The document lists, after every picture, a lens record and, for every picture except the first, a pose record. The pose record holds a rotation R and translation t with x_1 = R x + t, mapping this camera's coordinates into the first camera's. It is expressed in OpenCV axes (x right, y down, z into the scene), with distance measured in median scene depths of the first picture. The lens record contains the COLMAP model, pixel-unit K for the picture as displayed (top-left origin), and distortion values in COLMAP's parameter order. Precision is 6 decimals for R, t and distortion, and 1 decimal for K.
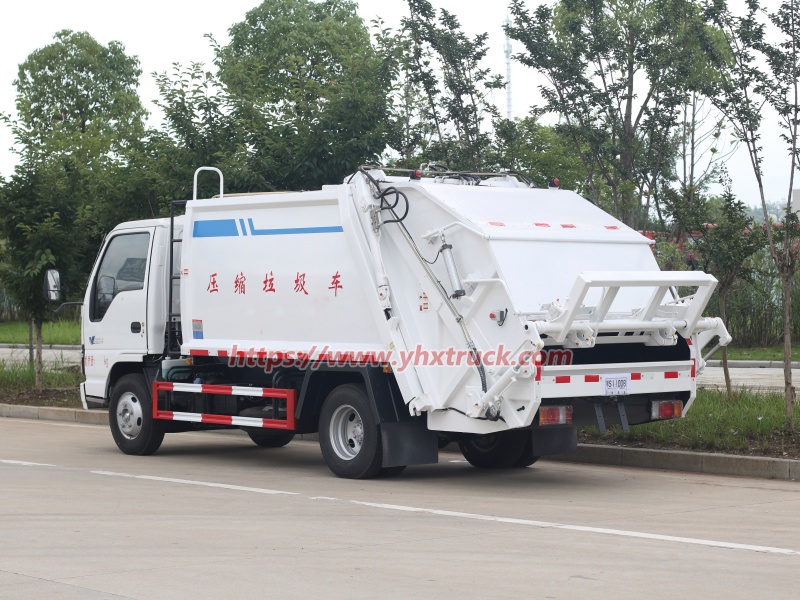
lens RADIAL K [[2075.0, 0, 400.0], [0, 2075.0, 300.0], [0, 0, 1]] dist [-0.003202, 0.034042]
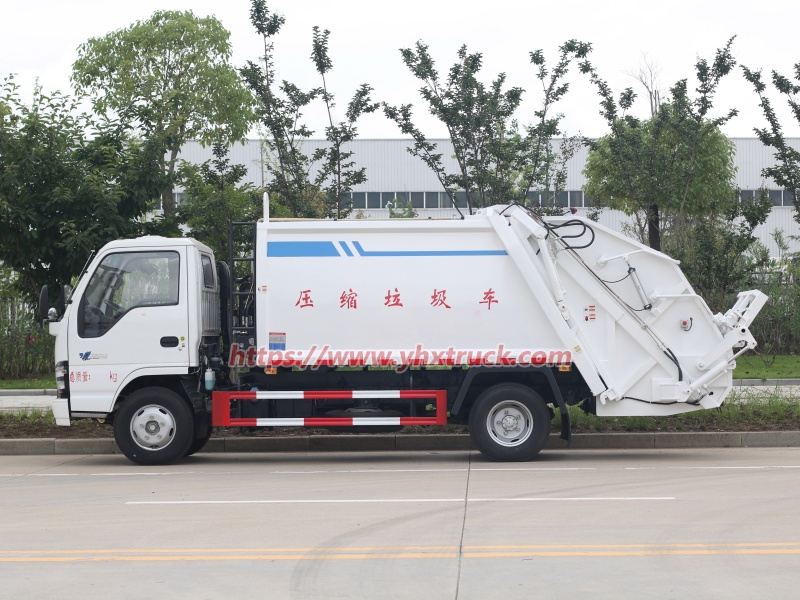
lens RADIAL K [[2075.0, 0, 400.0], [0, 2075.0, 300.0], [0, 0, 1]] dist [-0.003202, 0.034042]
pose [[0.648748, 0.013297, 0.760887, -0.914071], [0.008134, 0.999669, -0.024406, 0.020155], [-0.760960, 0.022022, 0.648425, 0.255669]]
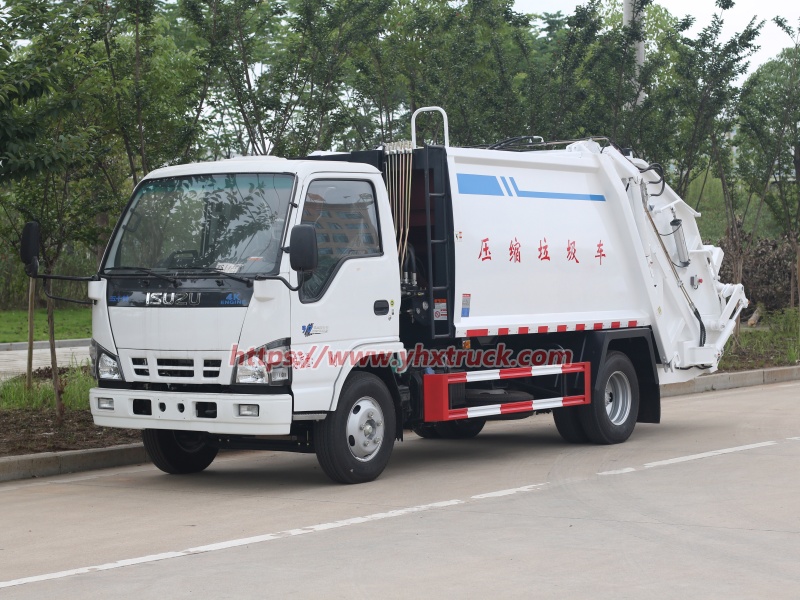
lens RADIAL K [[2075.0, 0, 400.0], [0, 2075.0, 300.0], [0, 0, 1]] dist [-0.003202, 0.034042]
pose [[-0.285170, -0.009282, 0.958432, -0.911247], [0.011414, 0.999849, 0.013080, 0.000931], [-0.958409, 0.014669, -0.285021, 1.304356]]
